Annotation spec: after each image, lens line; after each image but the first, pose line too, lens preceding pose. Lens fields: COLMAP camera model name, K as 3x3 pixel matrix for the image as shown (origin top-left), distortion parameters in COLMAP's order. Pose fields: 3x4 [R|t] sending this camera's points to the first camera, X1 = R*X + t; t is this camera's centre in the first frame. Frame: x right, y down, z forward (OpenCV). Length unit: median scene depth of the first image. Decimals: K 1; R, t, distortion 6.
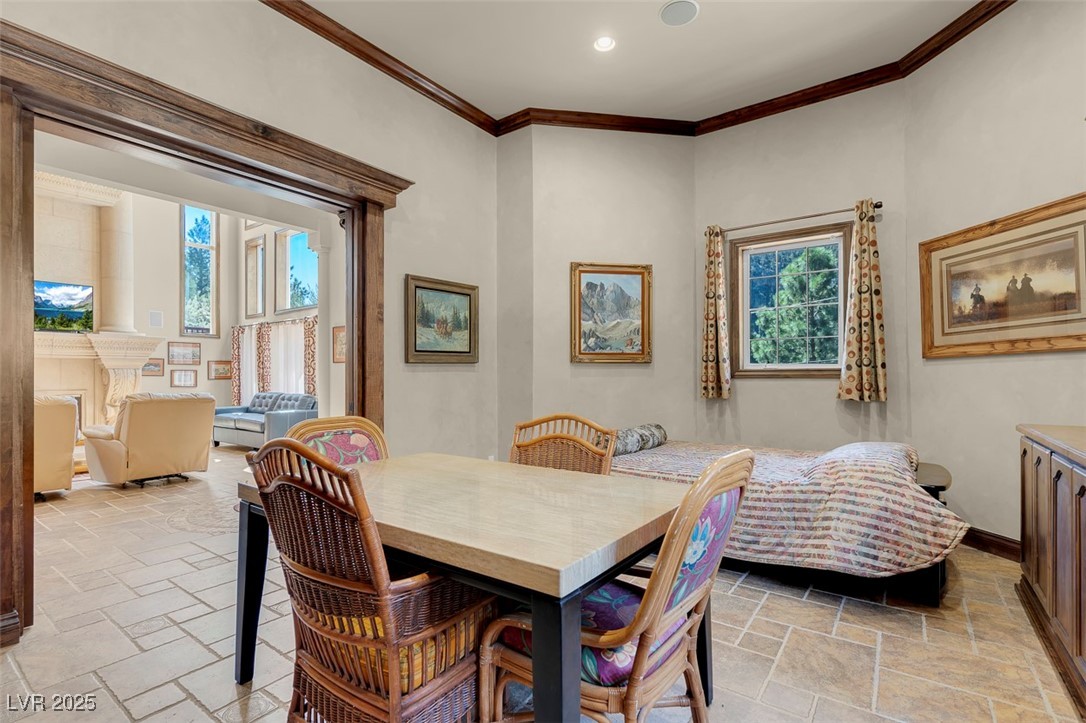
lens RADIAL K [[498.2, 0, 543.4], [0, 498.2, 372.6], [0, 0, 1]] dist [-0.004963, 0.003050]
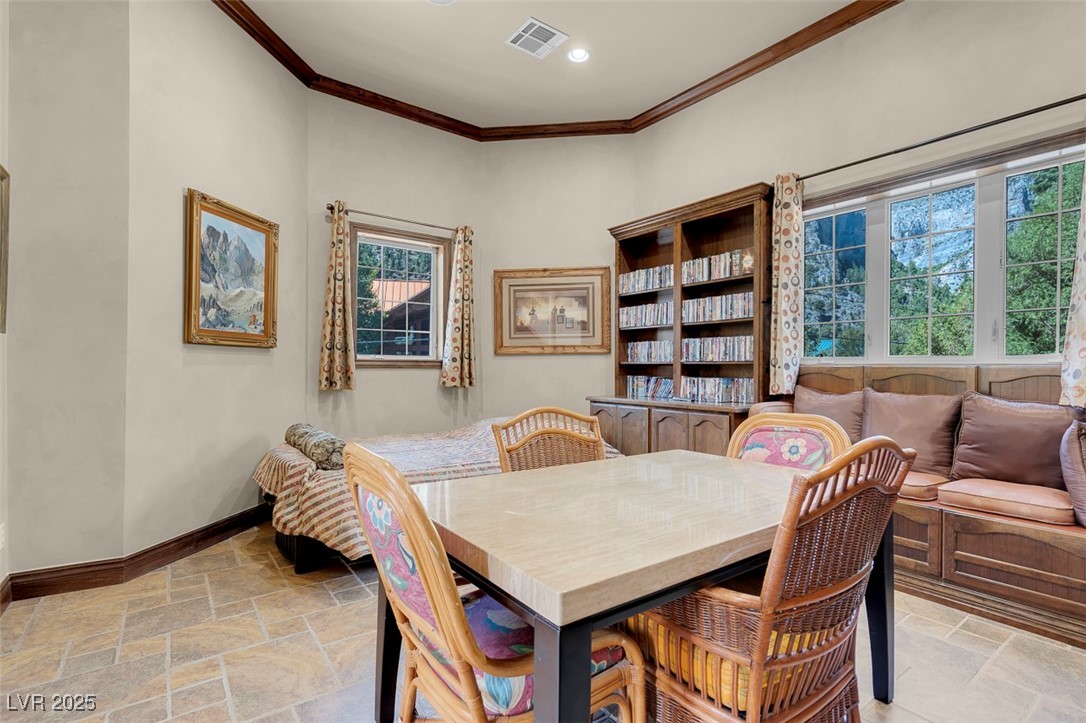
lens RADIAL K [[498.2, 0, 568.8], [0, 498.2, 366.4], [0, 0, 1]] dist [-0.004963, 0.003050]
pose [[0.302528, 0.006853, 0.953116, -0.417436], [-0.016731, 0.999858, -0.001879, 0.003277], [-0.952994, -0.015378, 0.302600, 0.333403]]
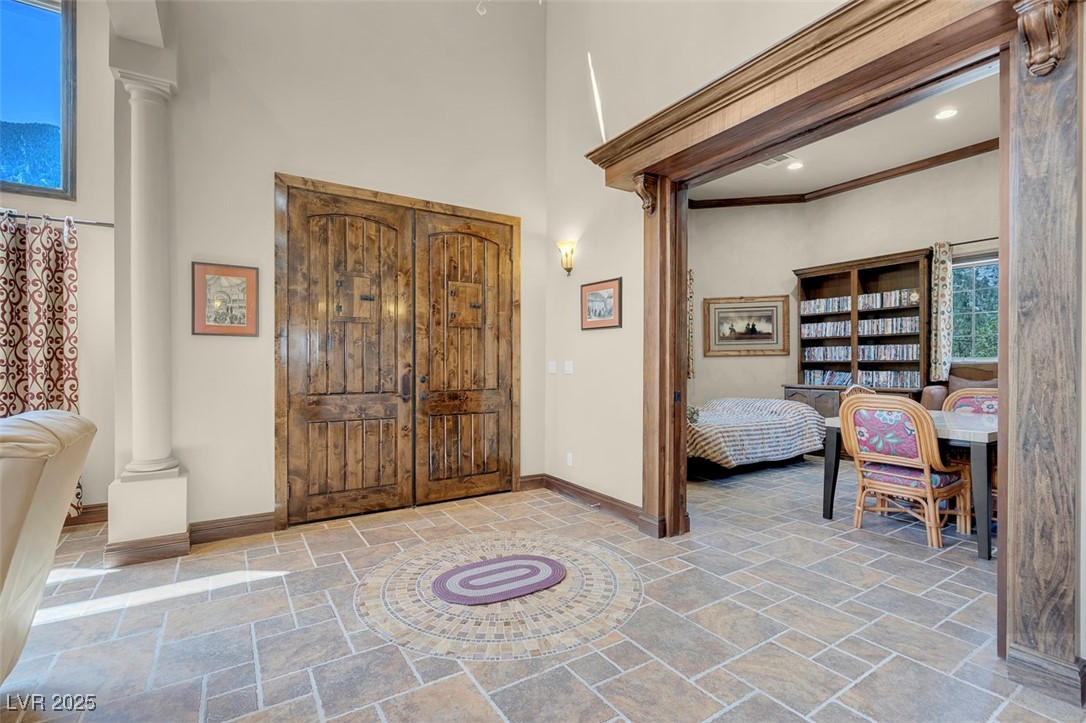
lens RADIAL K [[498.2, 0, 539.0], [0, 498.2, 362.9], [0, 0, 1]] dist [-0.004963, 0.003050]
pose [[0.370572, 0.004975, 0.928791, -1.143683], [-0.010070, 0.999948, -0.001338, 0.006882], [-0.928749, -0.008857, 0.370603, 0.749701]]
